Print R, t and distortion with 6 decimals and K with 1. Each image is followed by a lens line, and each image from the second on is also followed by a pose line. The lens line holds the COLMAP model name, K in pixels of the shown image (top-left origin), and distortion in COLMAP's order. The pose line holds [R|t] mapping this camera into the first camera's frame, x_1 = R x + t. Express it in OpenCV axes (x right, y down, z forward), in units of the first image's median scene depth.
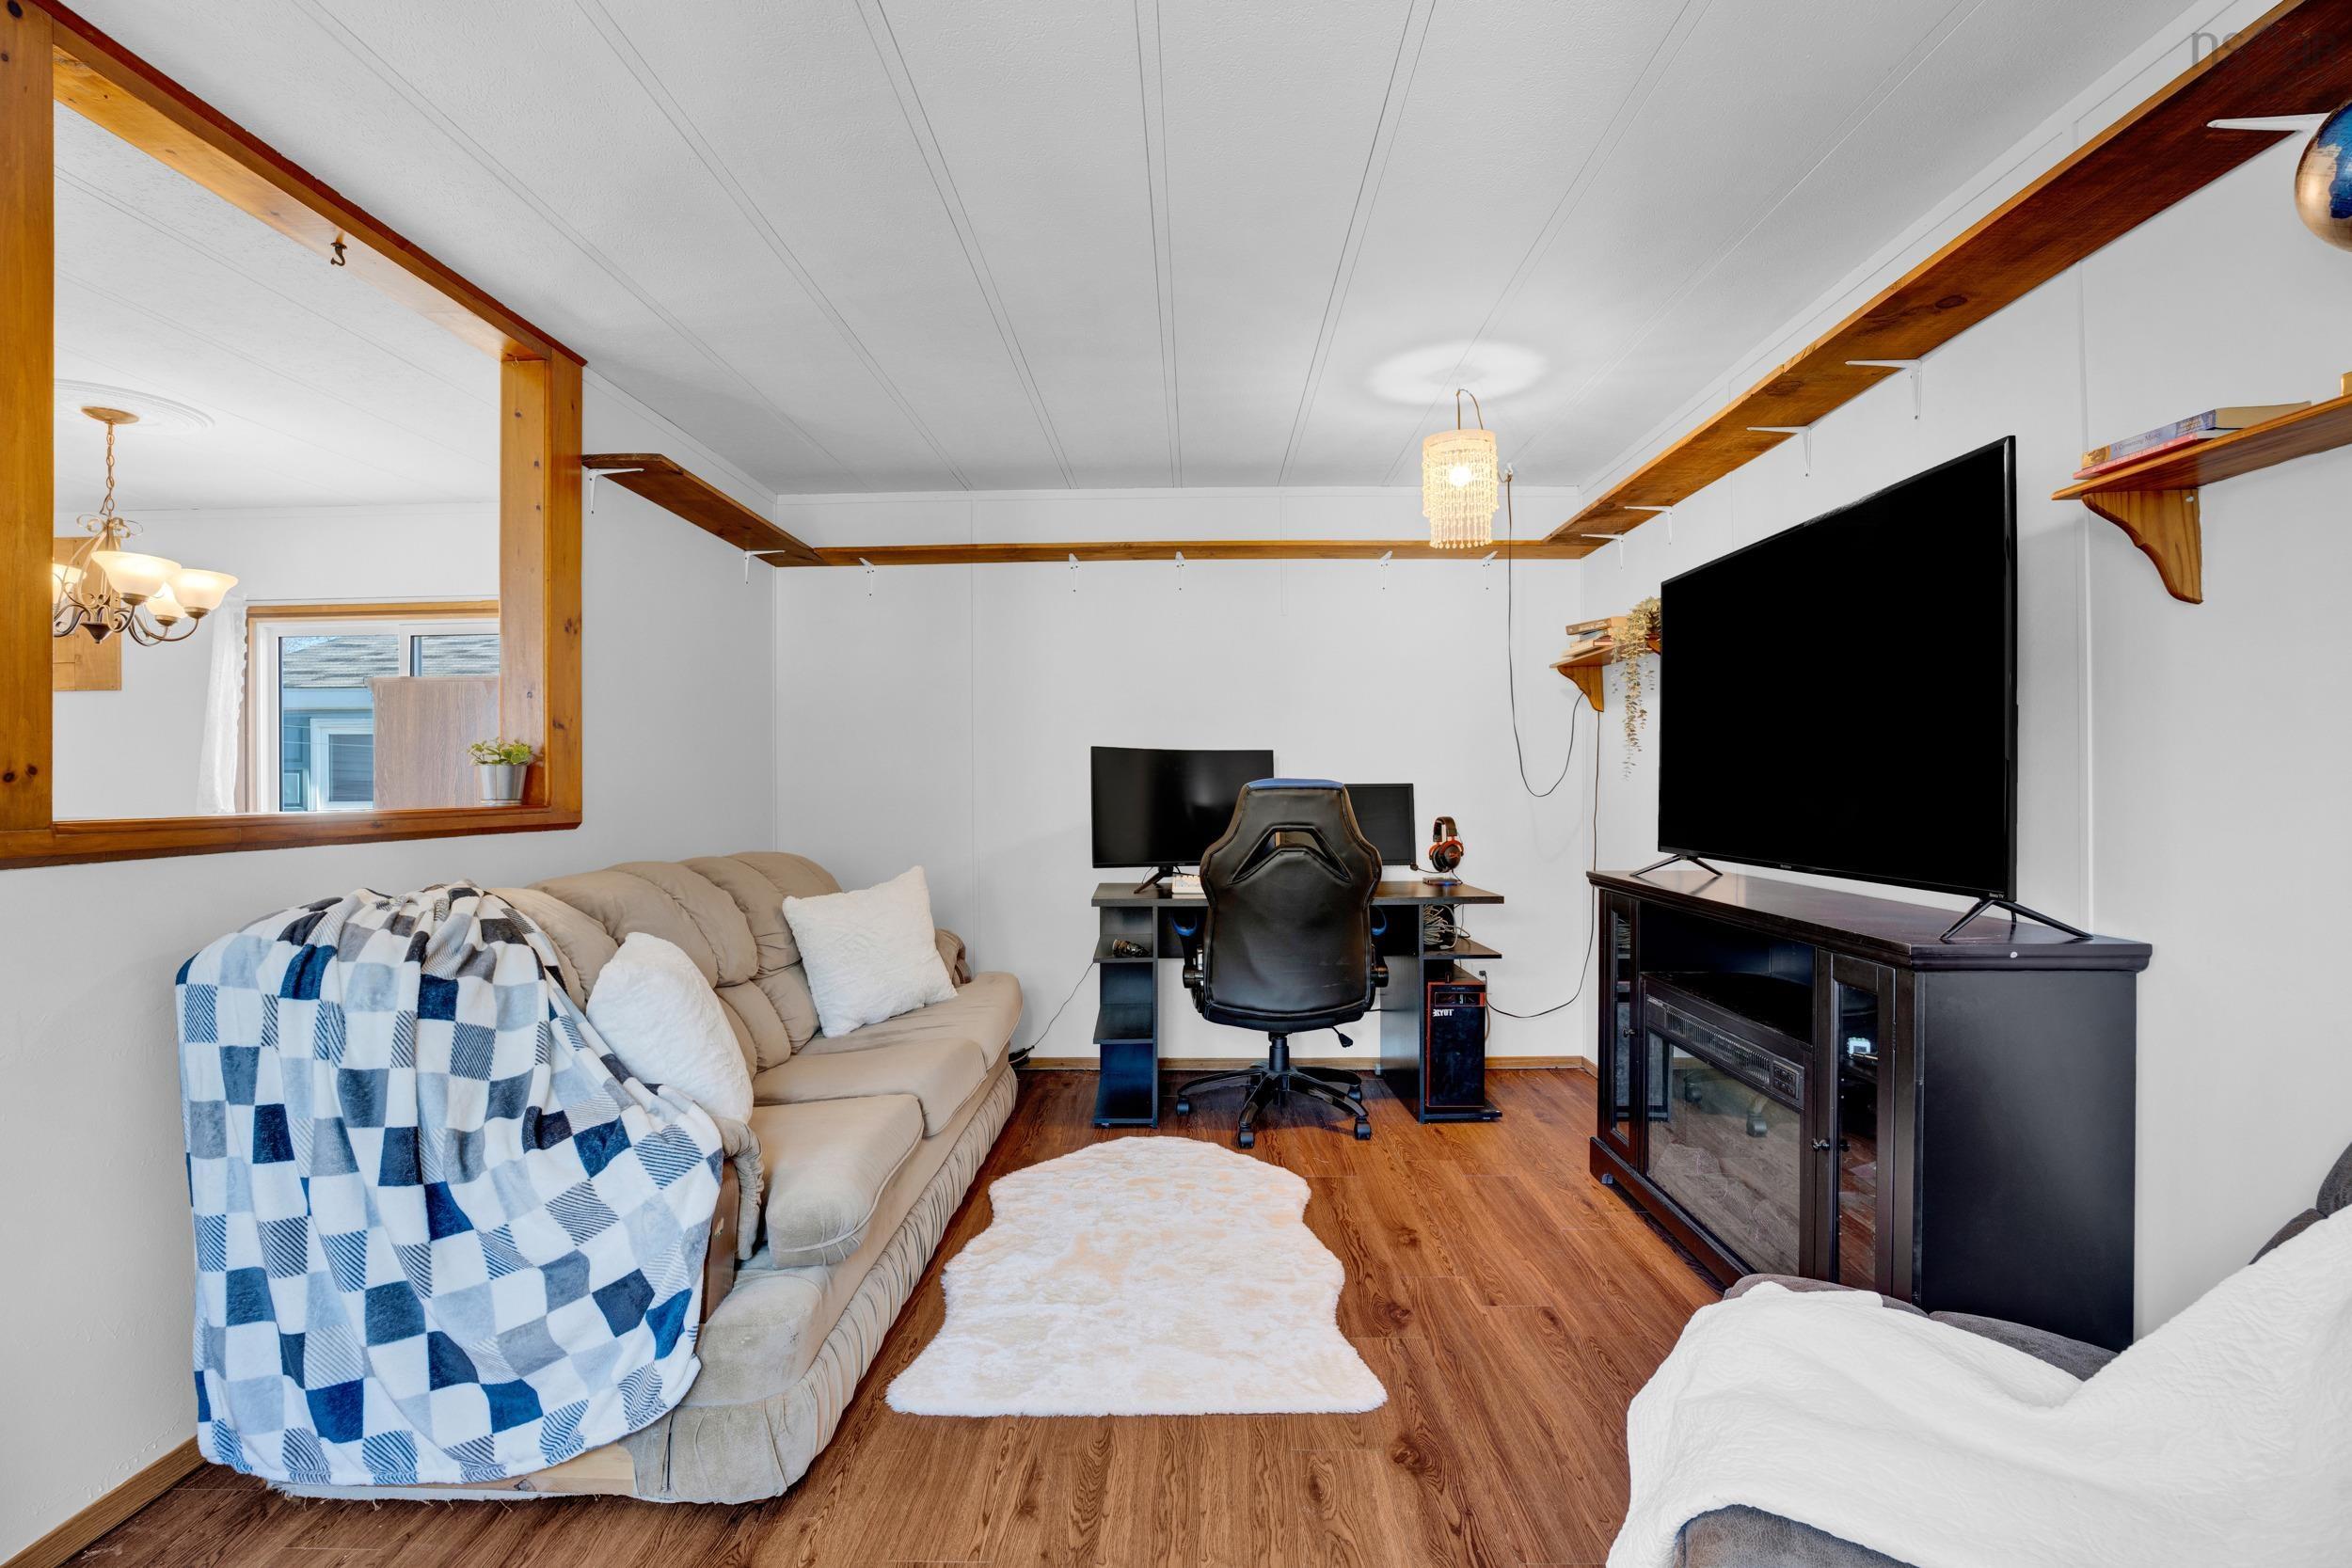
lens RADIAL K [[1080.8, 0, 1172.7], [0, 1080.8, 783.6], [0, 0, 1]] dist [-0.054321, 0.018337]
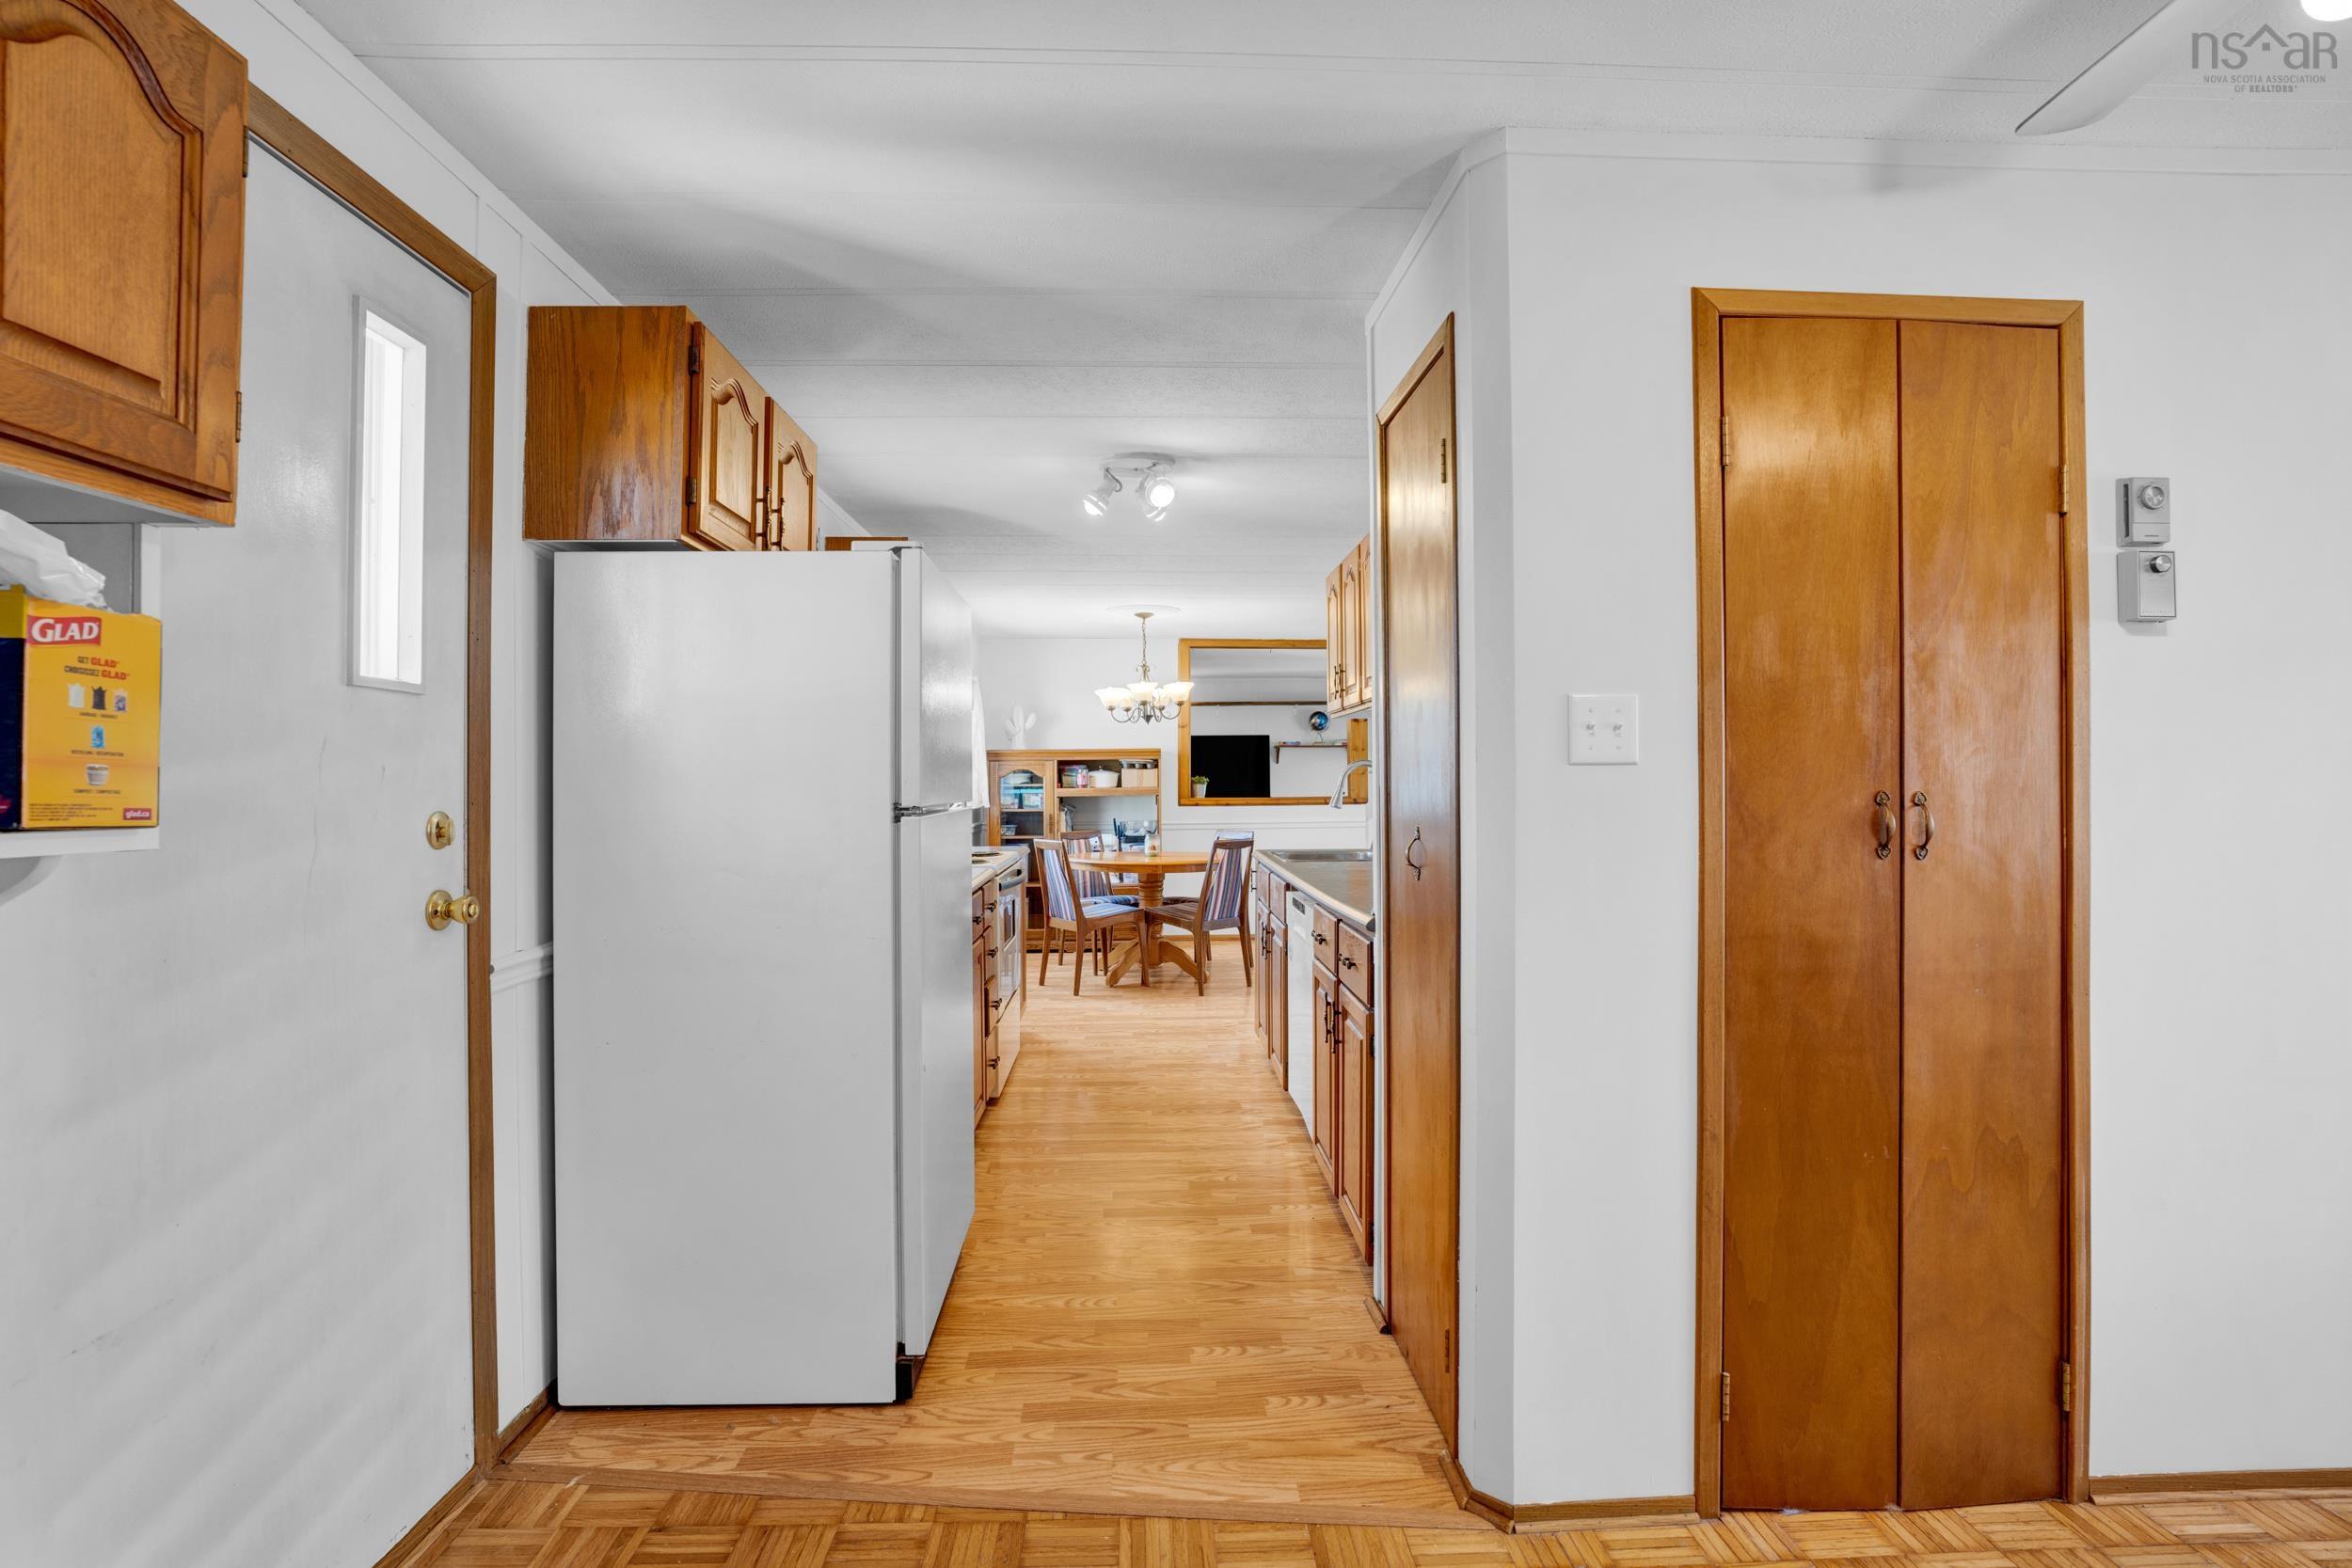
lens RADIAL K [[1071.8, 0, 1170.6], [0, 1071.8, 768.6], [0, 0, 1]] dist [-0.060639, 0.024698]
pose [[-0.052015, 0.016833, 0.998504, -4.639206], [0.003558, 0.999855, -0.016670, -0.005120], [-0.998640, 0.002685, -0.052067, 1.542558]]
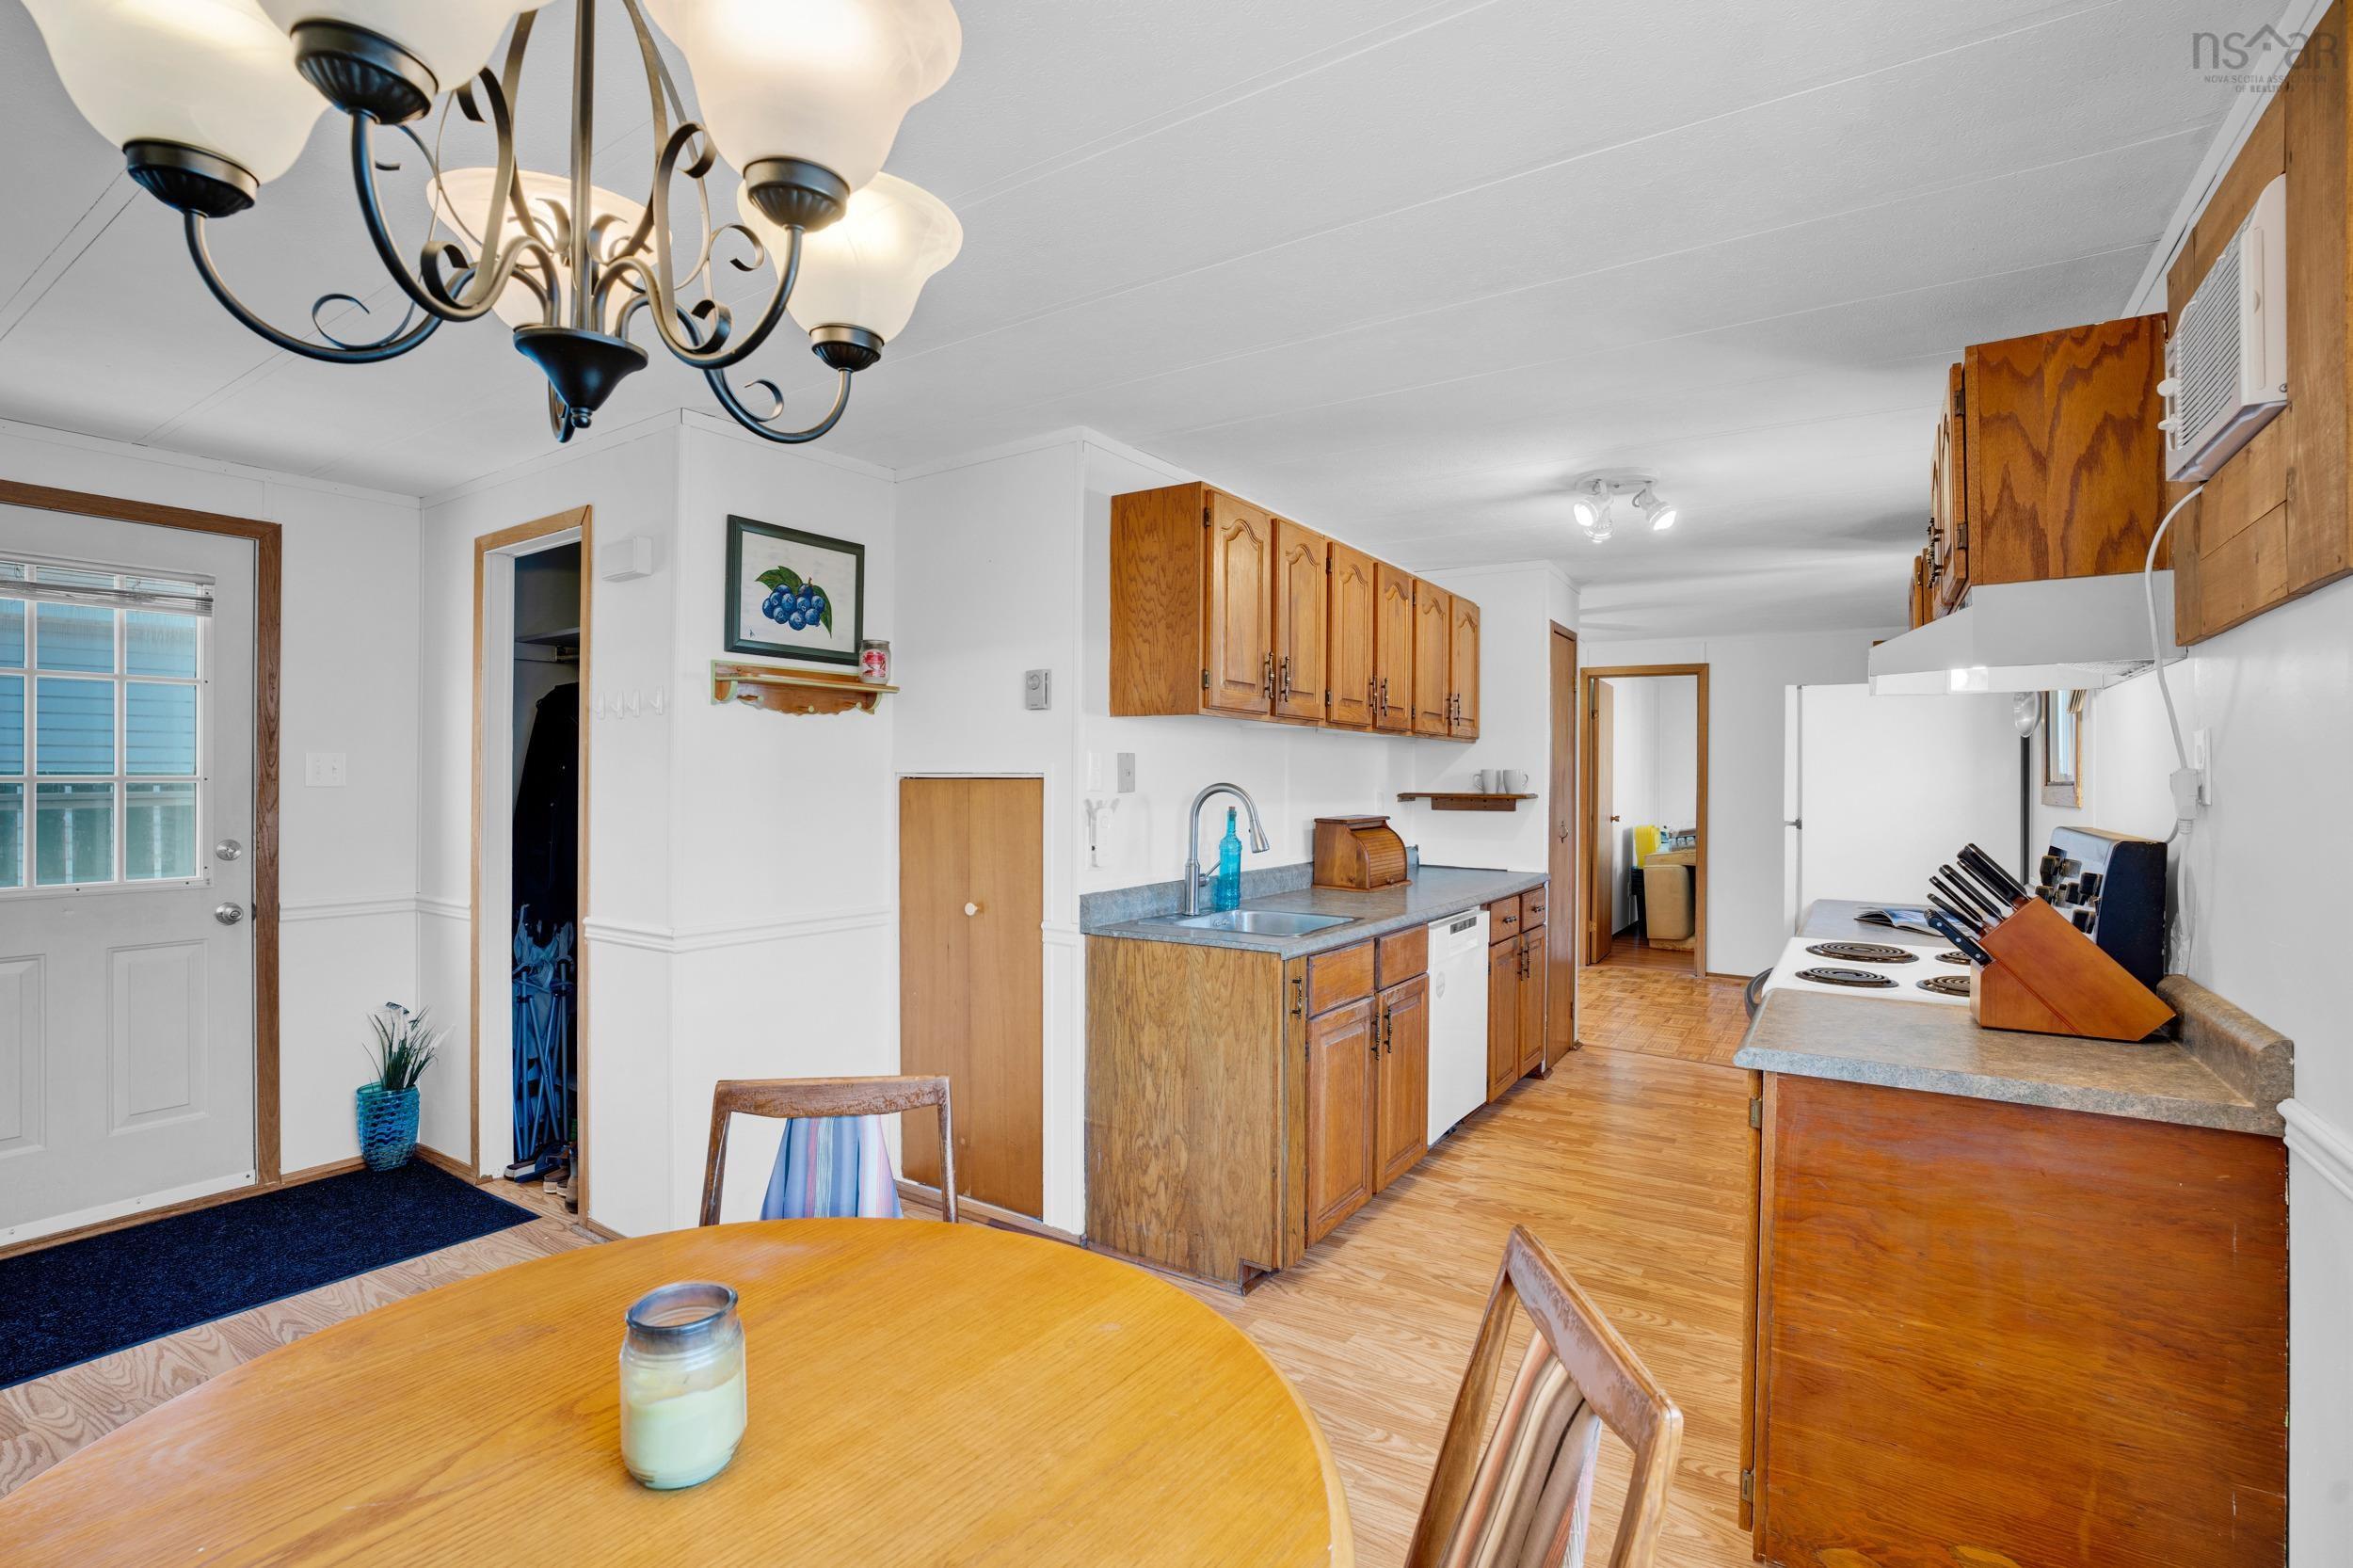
lens RADIAL K [[1088.6, 0, 1174.5], [0, 1088.6, 777.9], [0, 0, 1]] dist [-0.061803, 0.026004]
pose [[-0.532171, 0.005338, -0.846620, -1.282486], [-0.002505, 0.999966, 0.007879, -0.079724], [0.846633, 0.006314, -0.532140, 1.801706]]
